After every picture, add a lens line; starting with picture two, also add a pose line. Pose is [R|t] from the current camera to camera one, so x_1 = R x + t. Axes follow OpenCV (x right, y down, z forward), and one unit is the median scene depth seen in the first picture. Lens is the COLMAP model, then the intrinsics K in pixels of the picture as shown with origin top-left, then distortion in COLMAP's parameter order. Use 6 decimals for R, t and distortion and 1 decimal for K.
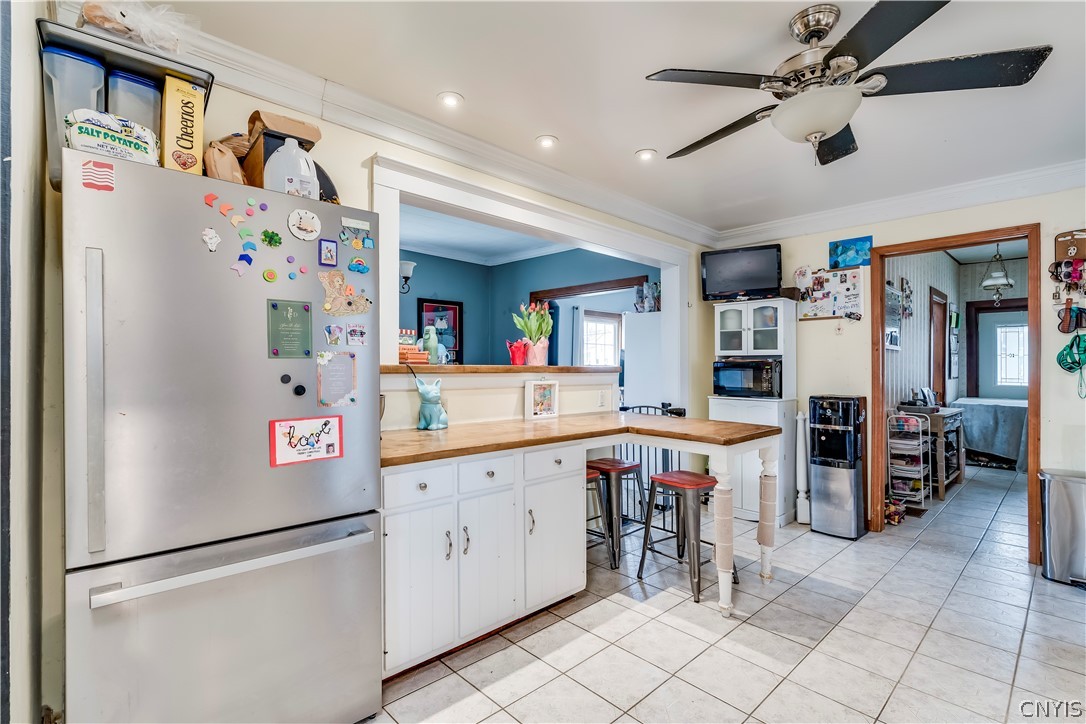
lens RADIAL K [[493.4, 0, 542.0], [0, 493.4, 362.8], [0, 0, 1]] dist [-0.008846, 0.002620]
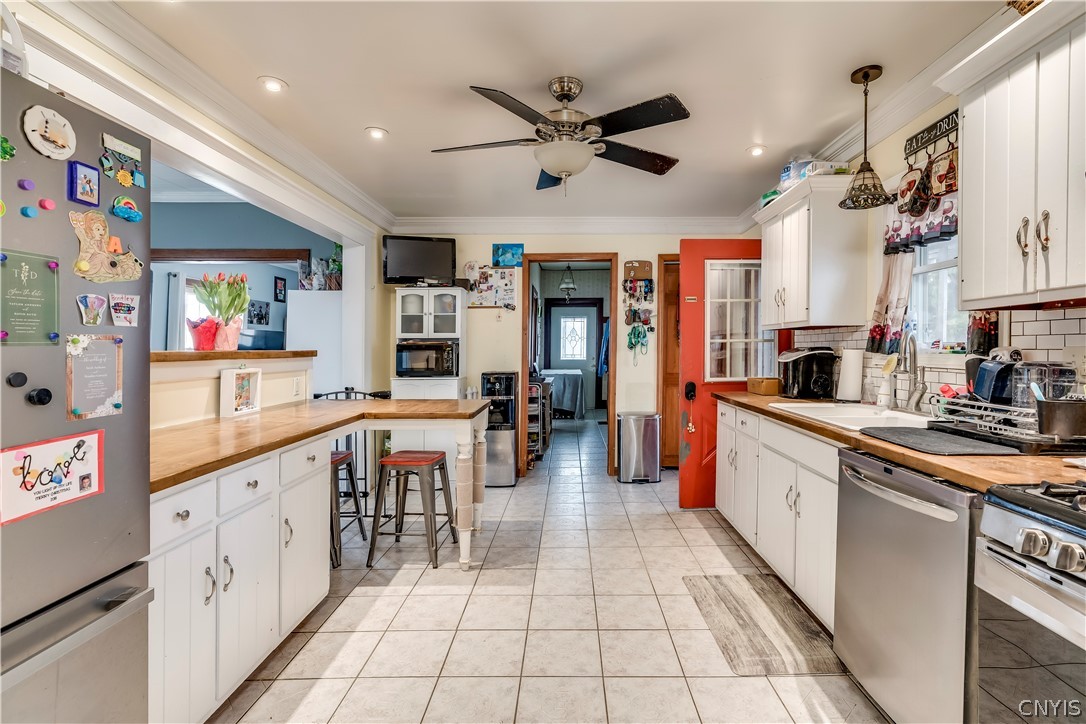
lens RADIAL K [[519.3, 0, 545.6], [0, 519.3, 352.8], [0, 0, 1]] dist [-0.015632, 0.002270]
pose [[0.682309, -0.018071, 0.730841, -0.291470], [0.004766, 0.999783, 0.020271, -0.005611], [-0.731048, -0.010348, 0.682247, 0.047932]]
